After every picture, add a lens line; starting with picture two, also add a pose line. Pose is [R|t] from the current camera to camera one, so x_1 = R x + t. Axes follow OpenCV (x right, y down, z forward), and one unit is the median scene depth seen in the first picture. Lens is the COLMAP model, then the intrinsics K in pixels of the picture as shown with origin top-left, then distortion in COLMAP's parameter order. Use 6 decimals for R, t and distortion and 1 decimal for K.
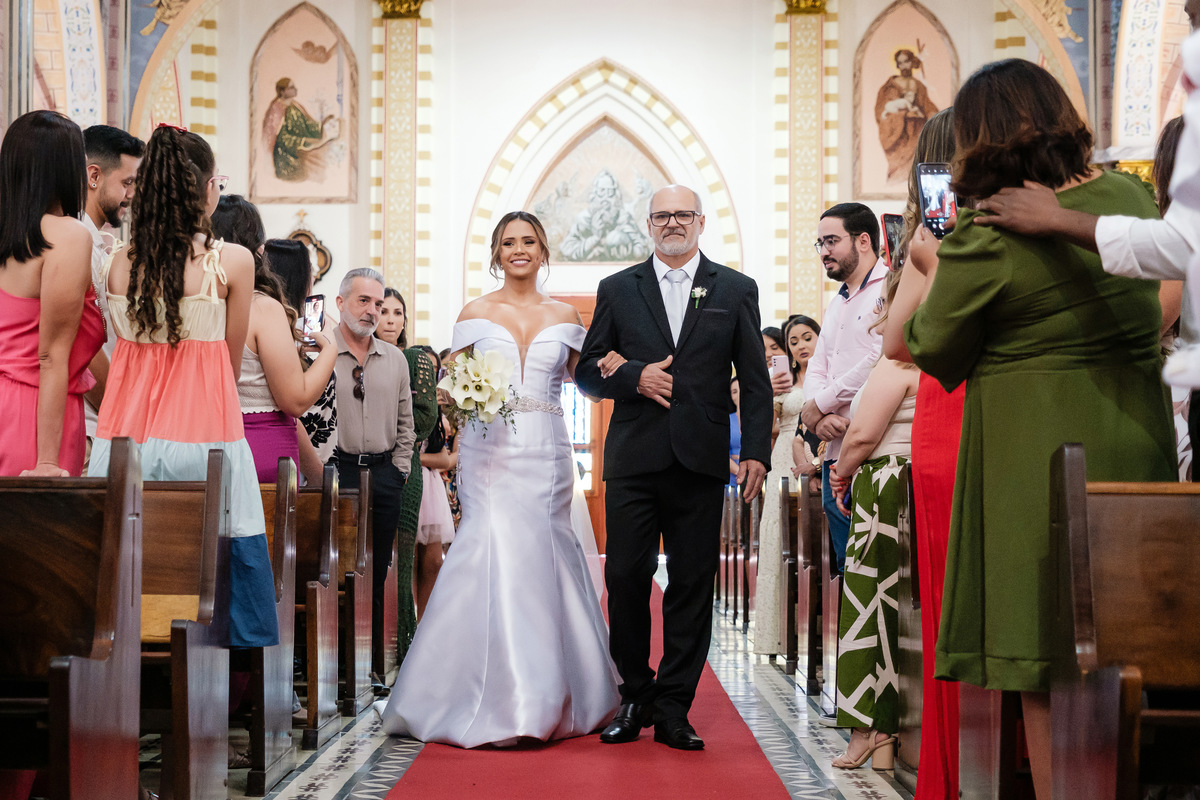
lens RADIAL K [[1937.1, 0, 601.1], [0, 1937.1, 399.9], [0, 0, 1]] dist [-0.051196, 0.000000]
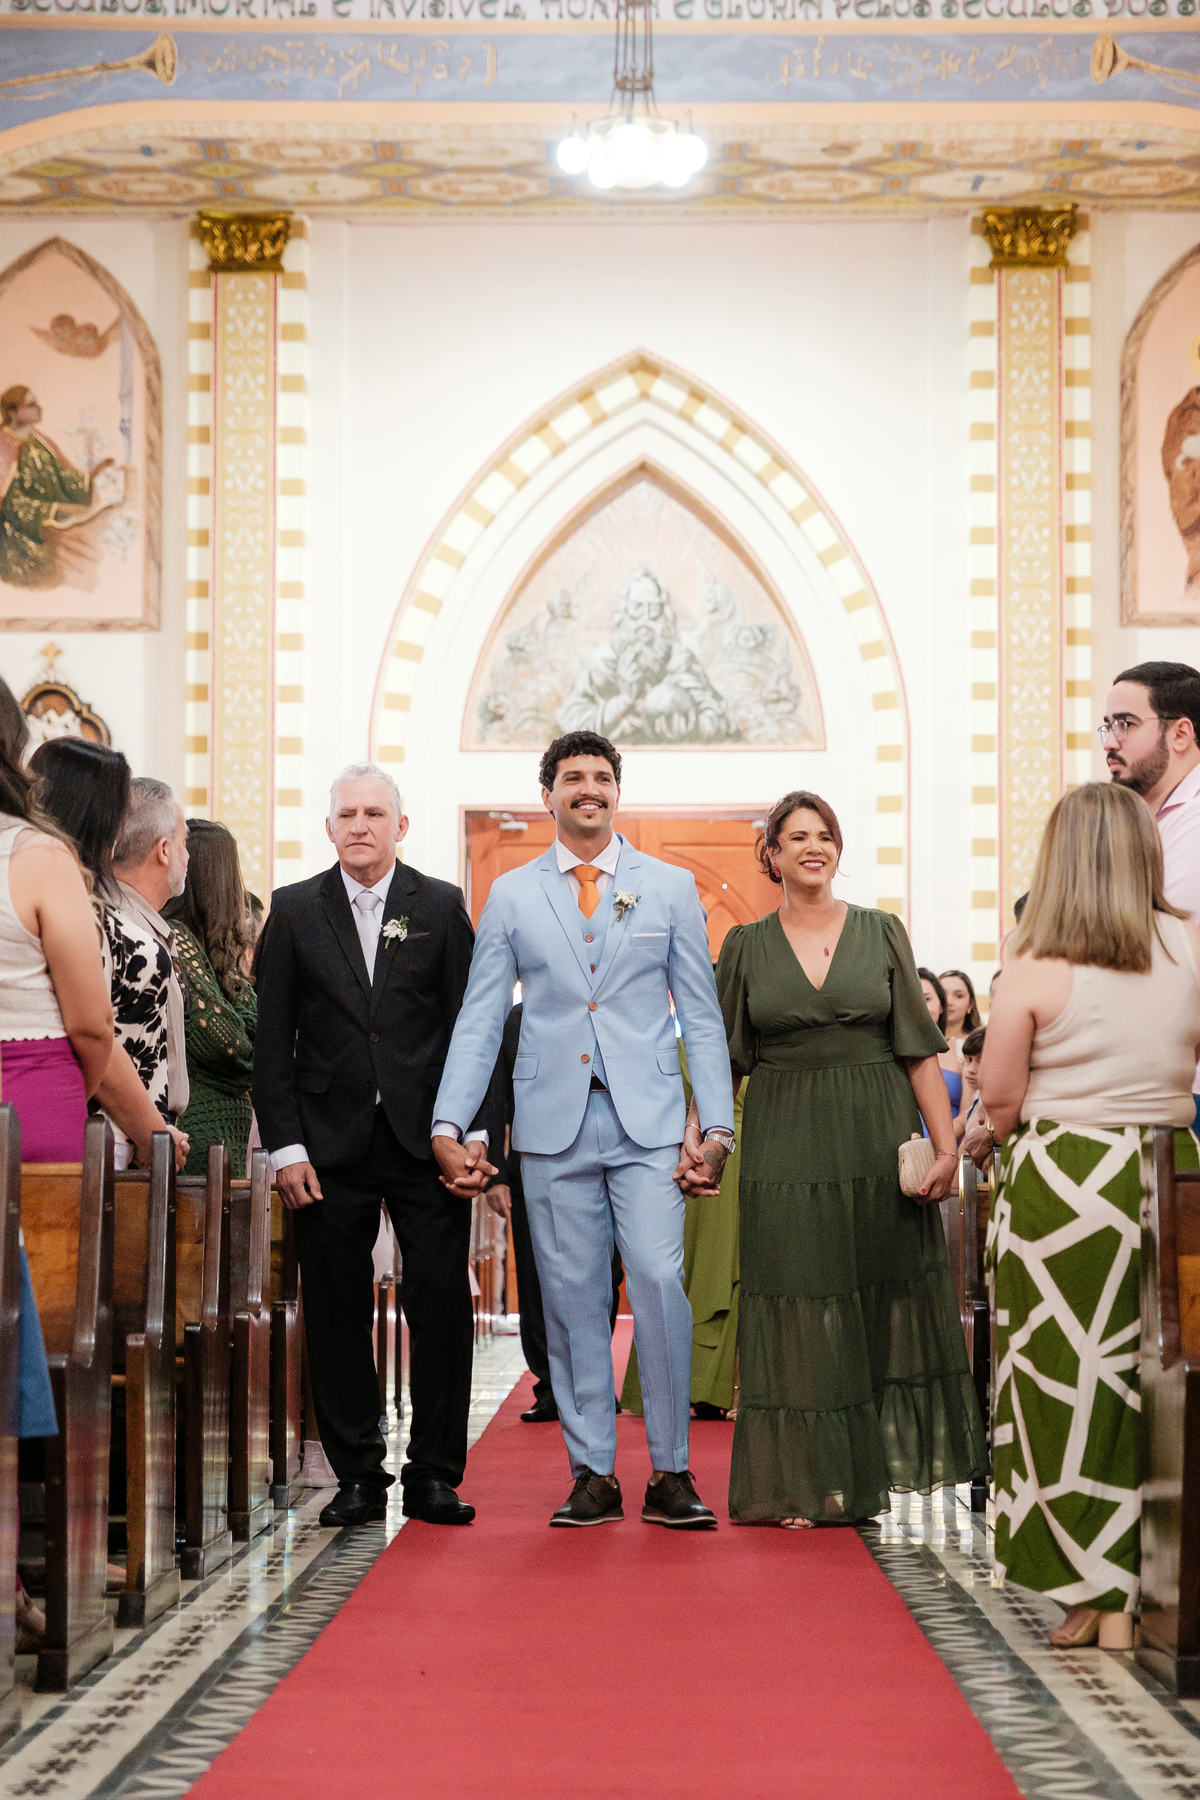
lens RADIAL K [[4150.9, 0, 598.3], [0, 4150.9, 898.3], [0, 0, 1]] dist [-0.057799, 0.000000]
pose [[0.999944, -0.003875, -0.009799, 0.000583], [0.003614, 0.999642, -0.026527, -0.001287], [0.009898, 0.026490, 0.999600, -0.102317]]
